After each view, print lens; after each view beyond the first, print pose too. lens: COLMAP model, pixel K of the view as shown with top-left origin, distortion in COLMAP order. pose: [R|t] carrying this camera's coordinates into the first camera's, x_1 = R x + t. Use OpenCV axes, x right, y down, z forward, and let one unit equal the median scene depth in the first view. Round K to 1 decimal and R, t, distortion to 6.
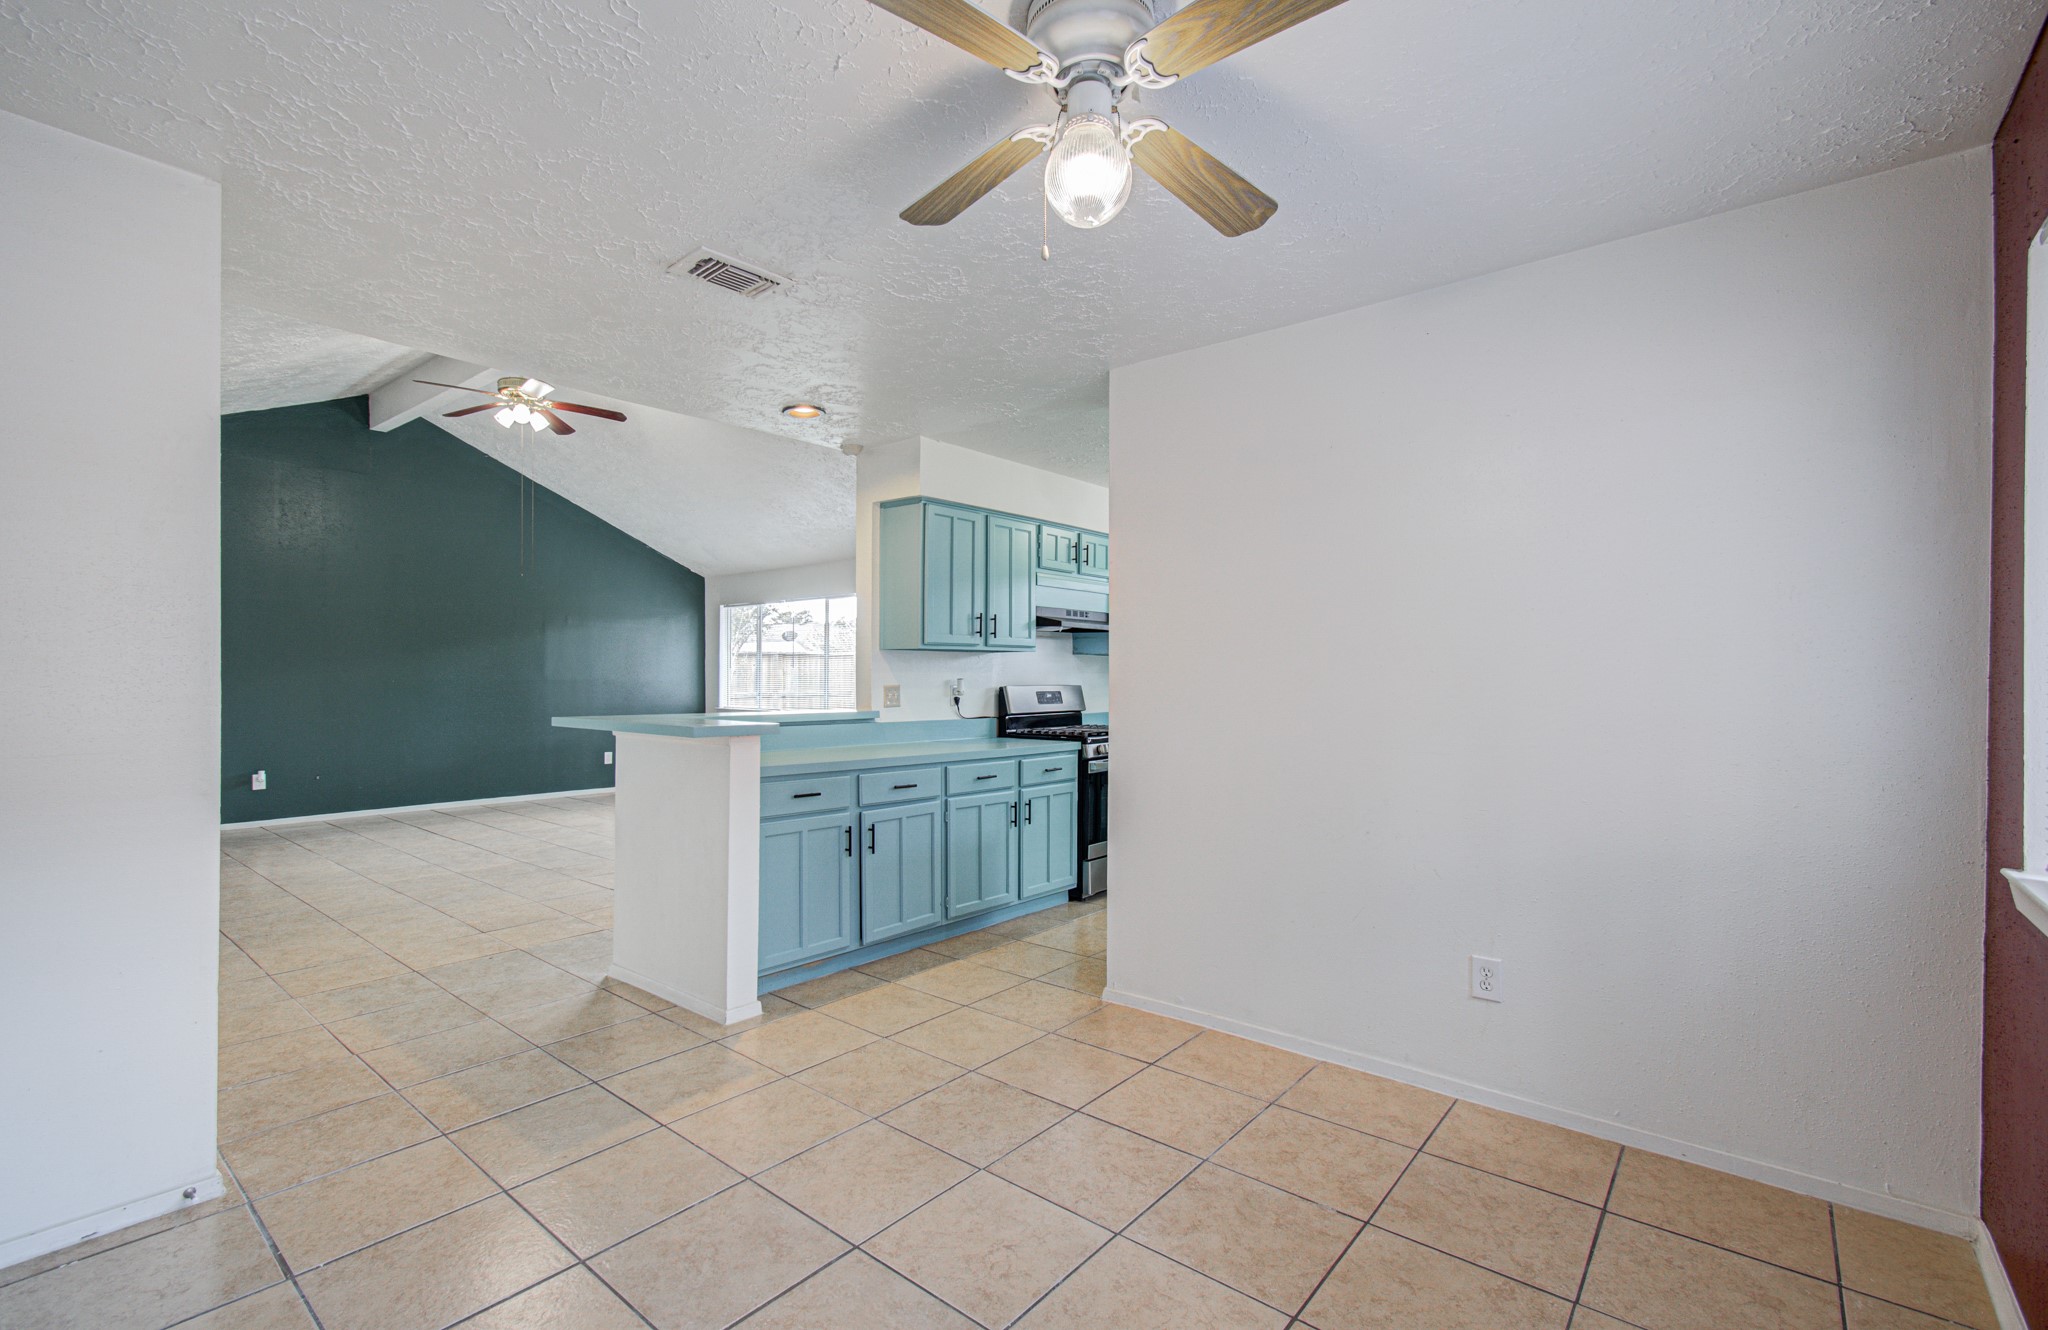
lens RADIAL K [[887.9, 0, 1014.7], [0, 887.9, 686.5], [0, 0, 1]] dist [0.000008, -0.000225]
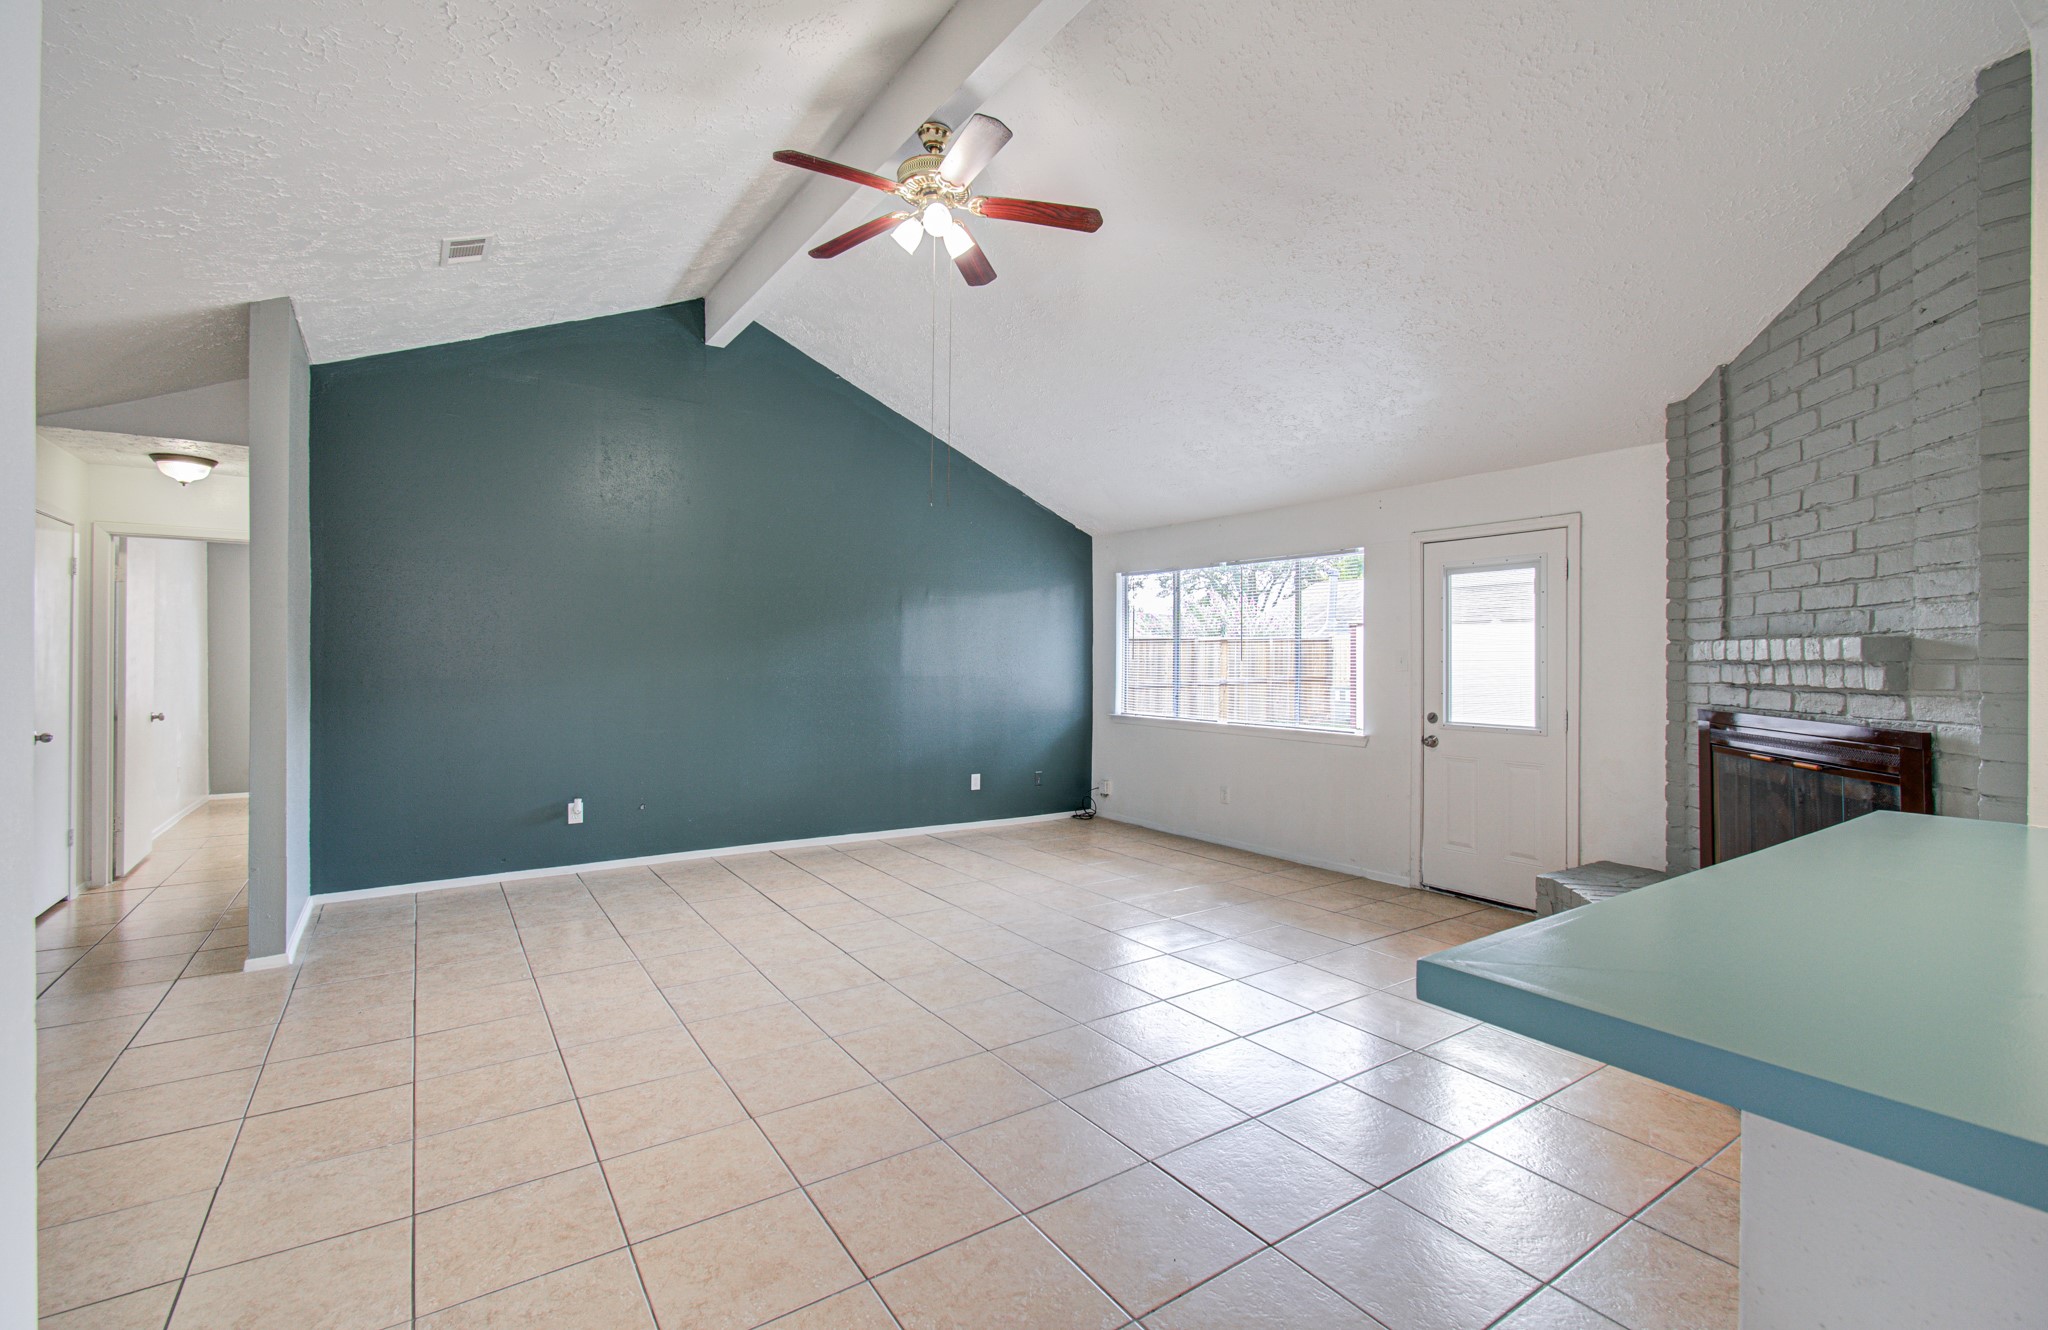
lens RADIAL K [[887.9, 0, 1014.7], [0, 887.9, 686.5], [0, 0, 1]] dist [0.000008, -0.000225]
pose [[0.958807, 0.017050, -0.283547, -0.364692], [-0.010902, 0.999670, 0.023245, -0.026463], [0.283849, -0.019196, 0.958677, 0.497305]]
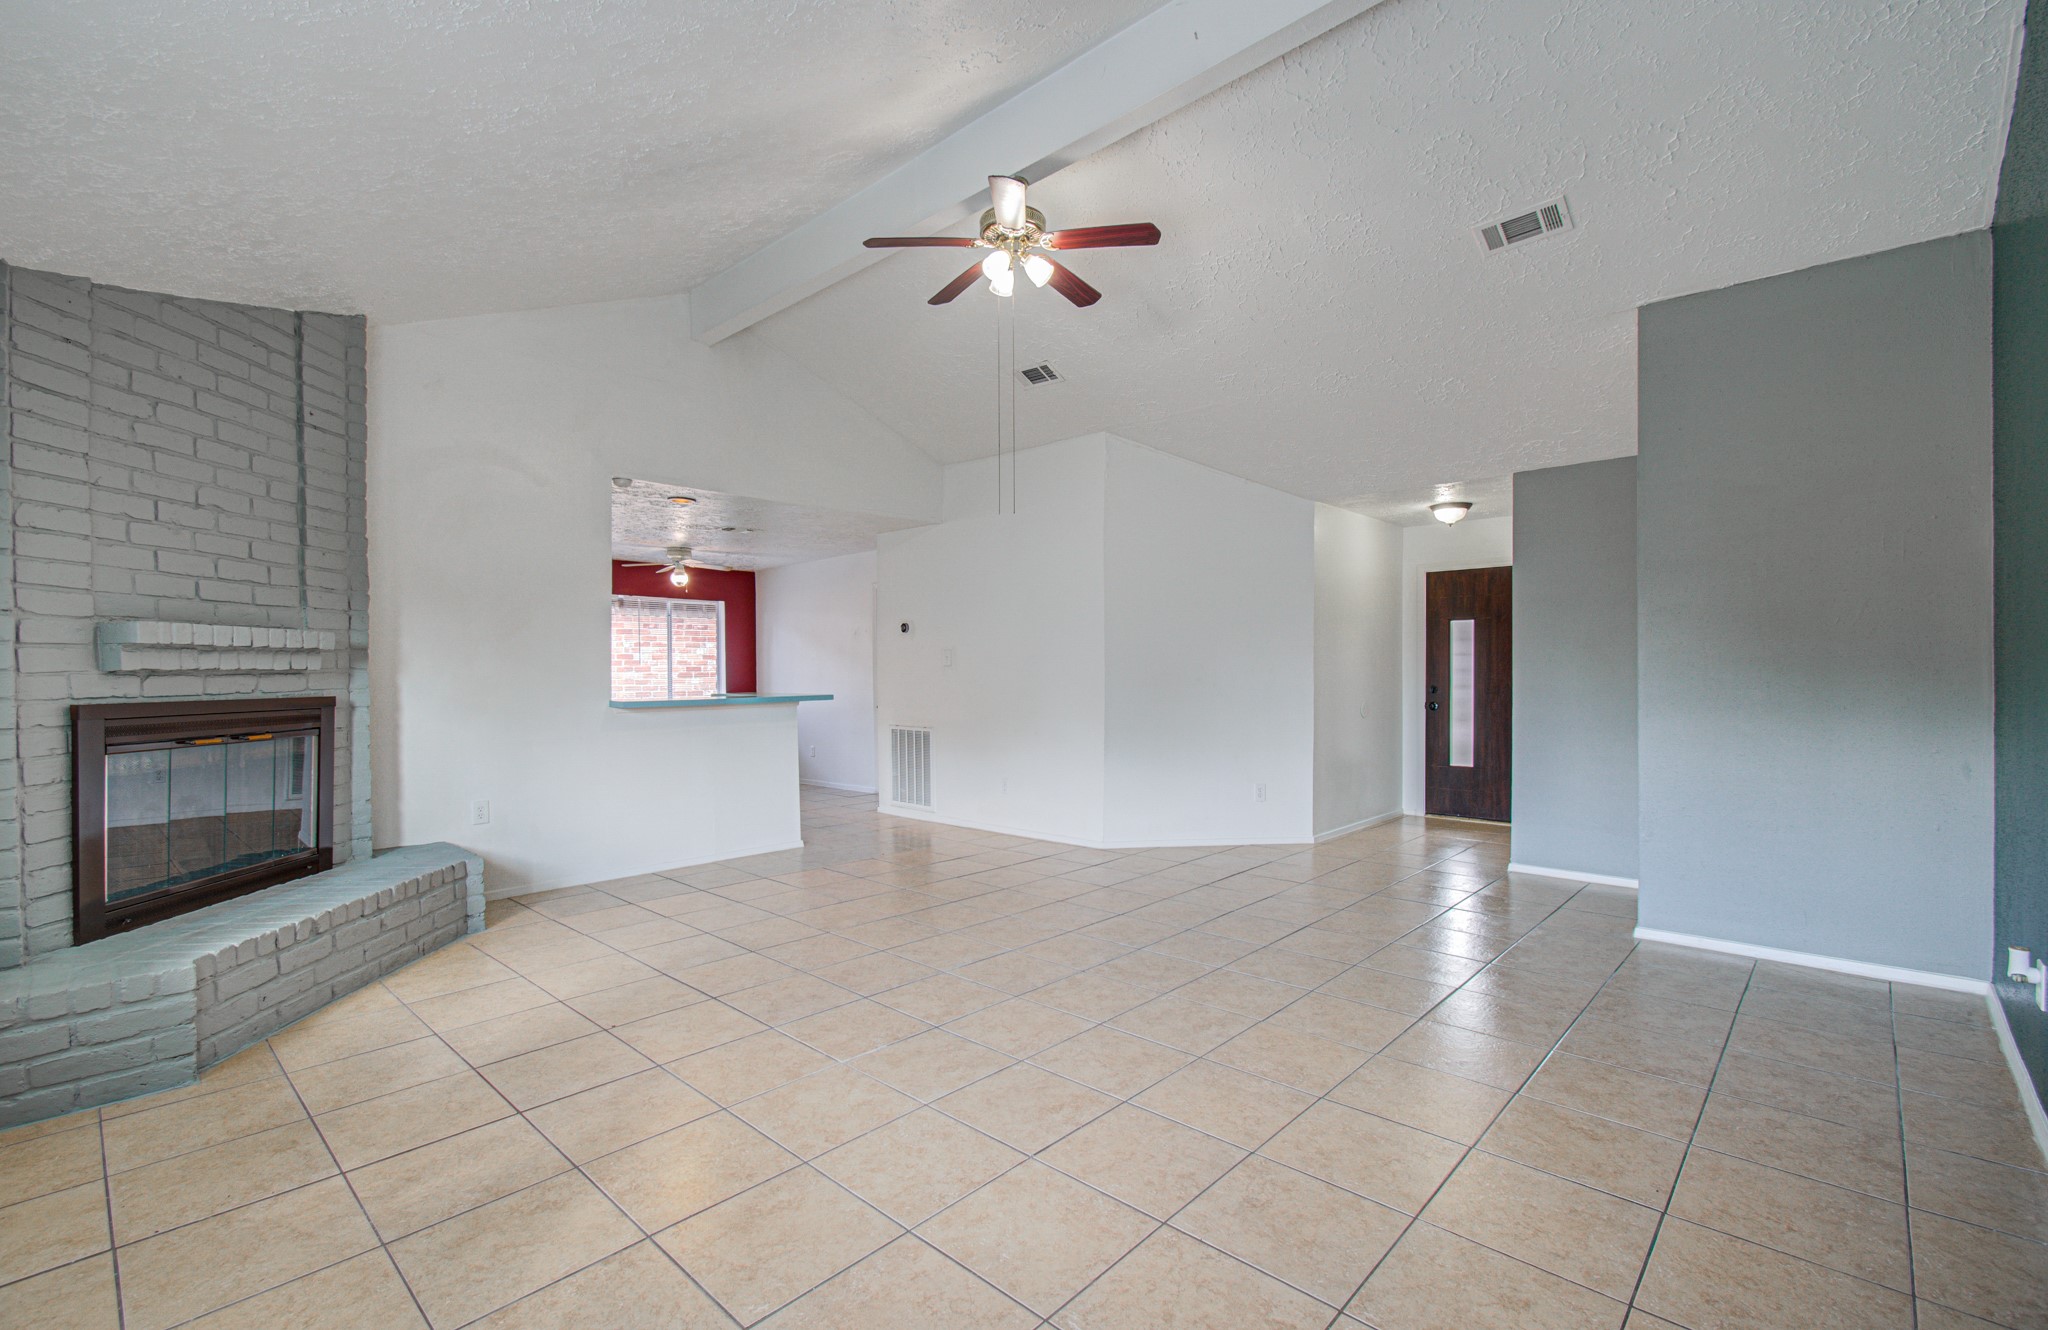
lens RADIAL K [[909.7, 0, 1005.5], [0, 909.7, 703.7], [0, 0, 1]] dist [-0.001020, -0.000092]
pose [[-0.997527, 0.004393, 0.070146, -0.650867], [0.007840, 0.998771, 0.048947, -0.021913], [-0.069845, 0.049376, -0.996335, 1.853913]]
